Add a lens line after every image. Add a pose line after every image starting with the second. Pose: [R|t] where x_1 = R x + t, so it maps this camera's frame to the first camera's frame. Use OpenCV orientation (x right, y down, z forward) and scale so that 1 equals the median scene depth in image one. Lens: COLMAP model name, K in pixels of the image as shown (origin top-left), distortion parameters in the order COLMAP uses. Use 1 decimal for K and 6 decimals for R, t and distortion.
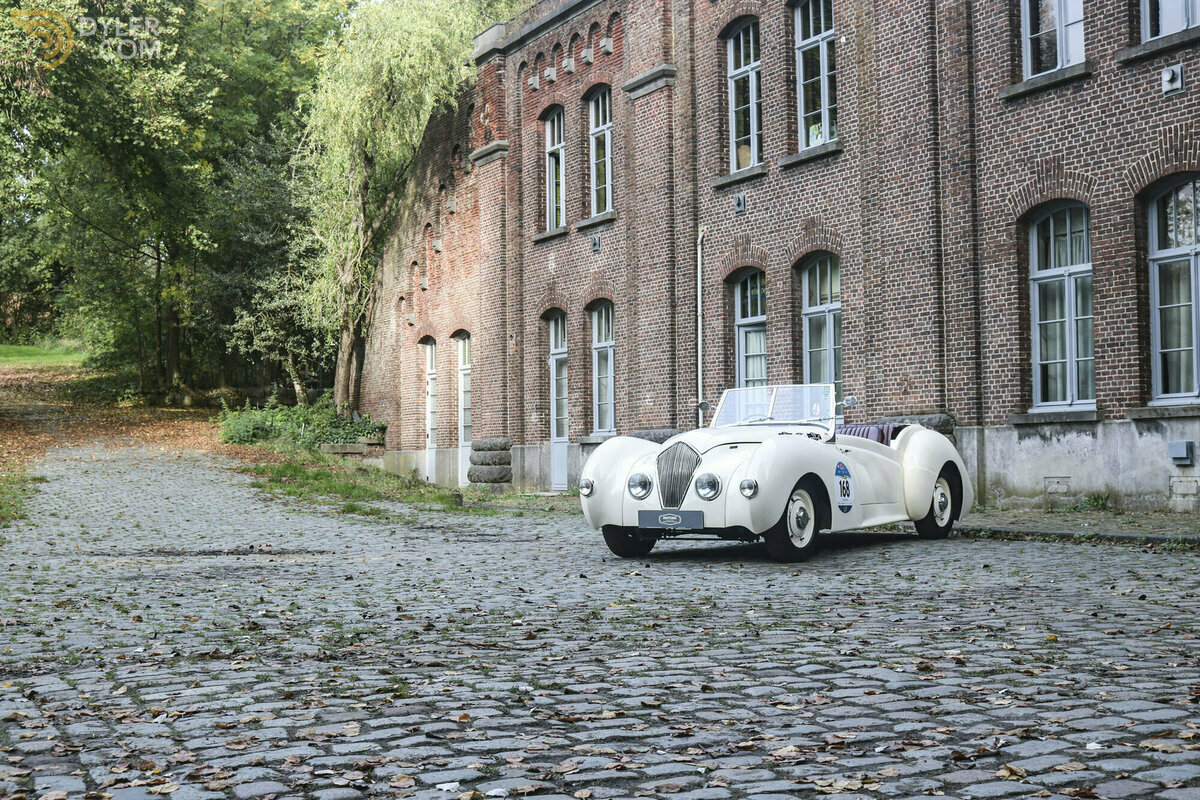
lens RADIAL K [[1682.5, 0, 597.7], [0, 1682.5, 403.4], [0, 0, 1]] dist [0.011710, 0.000000]
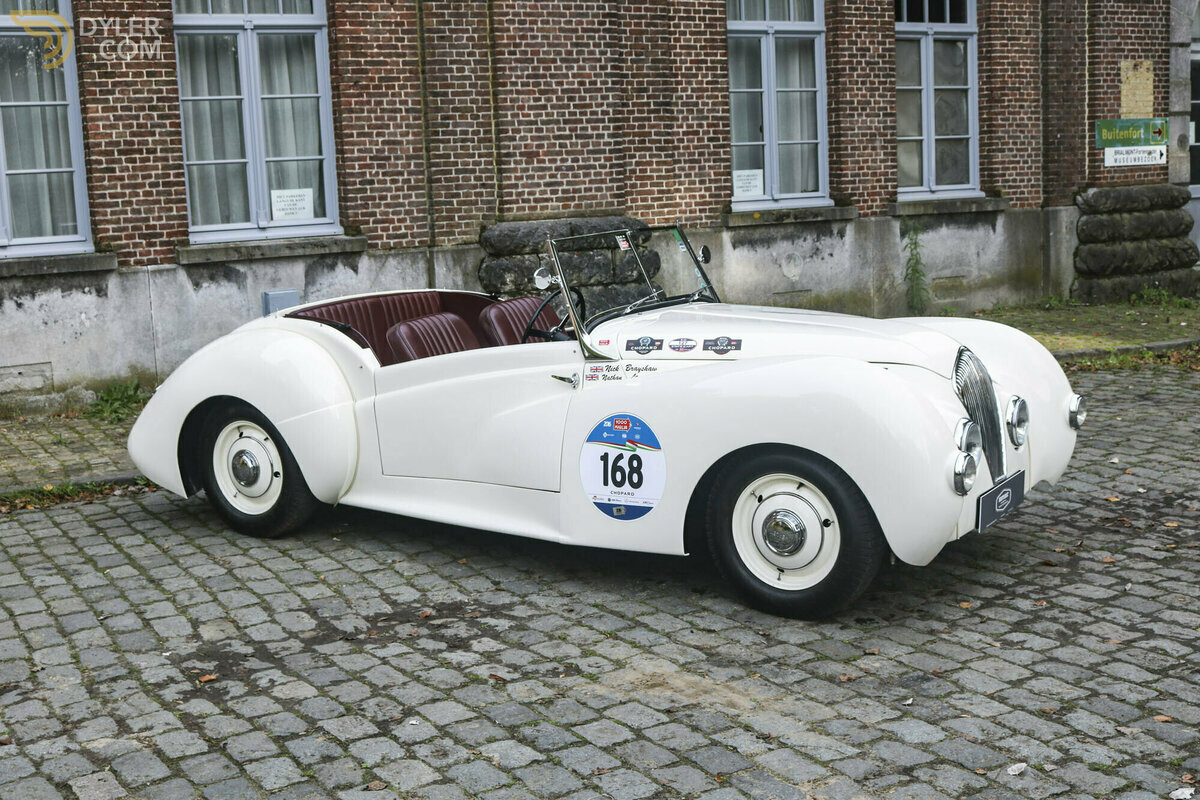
lens RADIAL K [[1528.7, 0, 601.0], [0, 1528.7, 395.5], [0, 0, 1]] dist [-0.072167, 0.000000]
pose [[-0.046147, -0.130267, 0.990404, -0.262244], [0.007614, 0.991386, 0.130751, -0.014630], [-0.998906, 0.013575, -0.044758, 0.752494]]
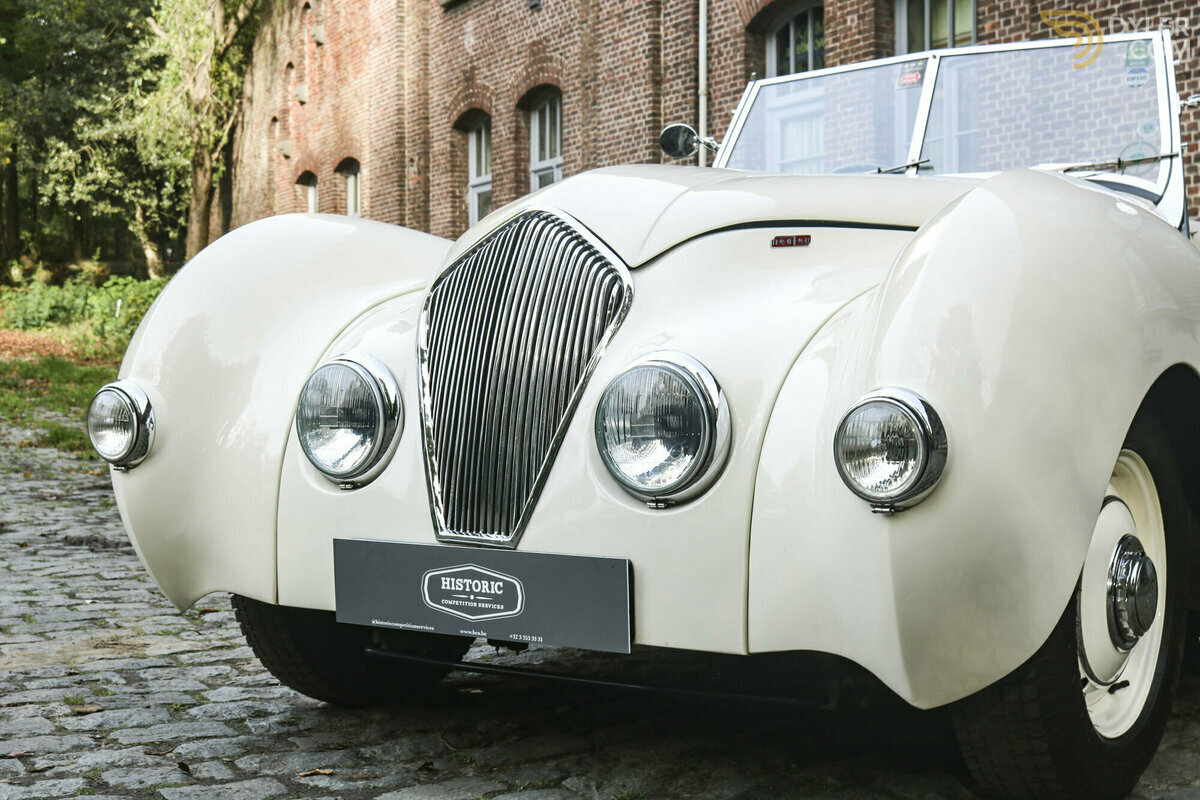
lens RADIAL K [[1741.5, 0, 599.0], [0, 1741.5, 399.6], [0, 0, 1]] dist [-0.050004, 0.000000]
pose [[0.999949, 0.006436, -0.007798, 0.039311], [-0.006006, 0.998525, 0.053965, 0.022812], [0.008134, -0.053916, 0.998512, 0.524056]]
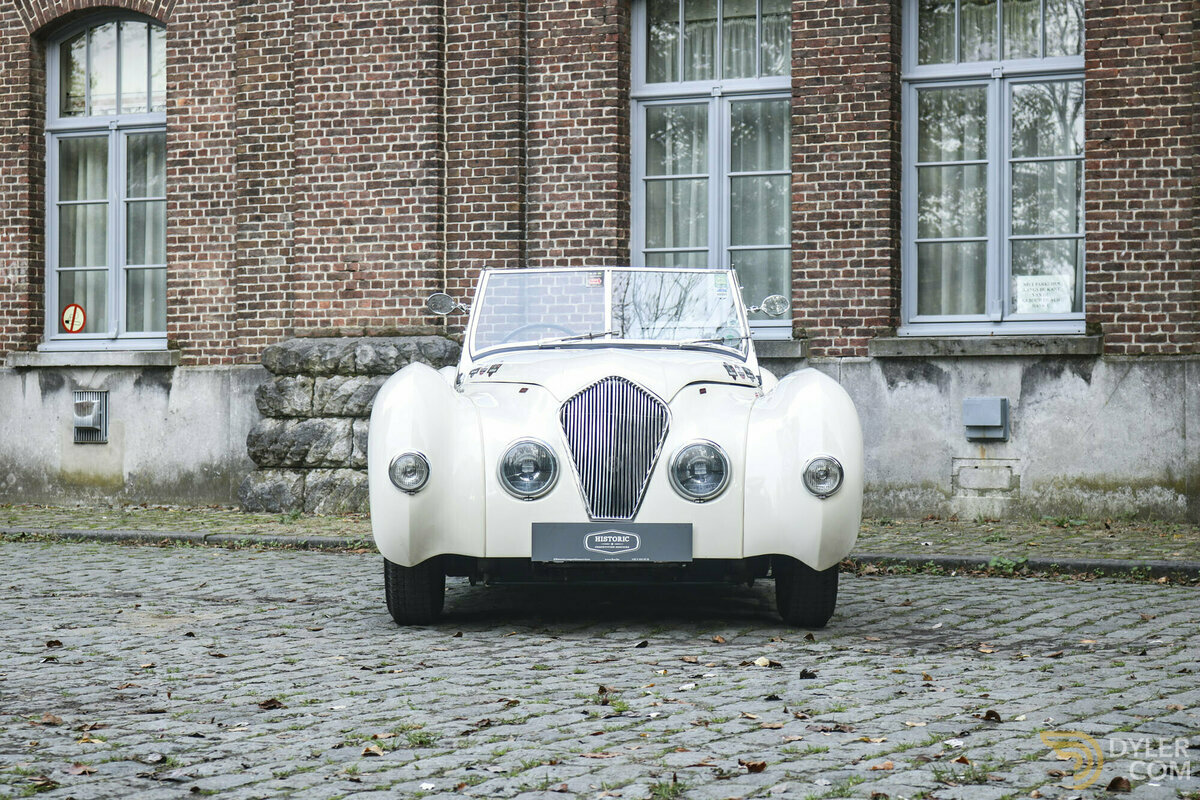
lens RADIAL K [[2811.1, 0, 592.1], [0, 2811.1, 397.0], [0, 0, 1]] dist [0.069886, 0.000000]
pose [[0.814927, 0.022374, 0.579132, -0.273228], [-0.036202, 0.999268, 0.012336, 0.012731], [-0.578432, -0.031019, 0.815141, 0.243643]]
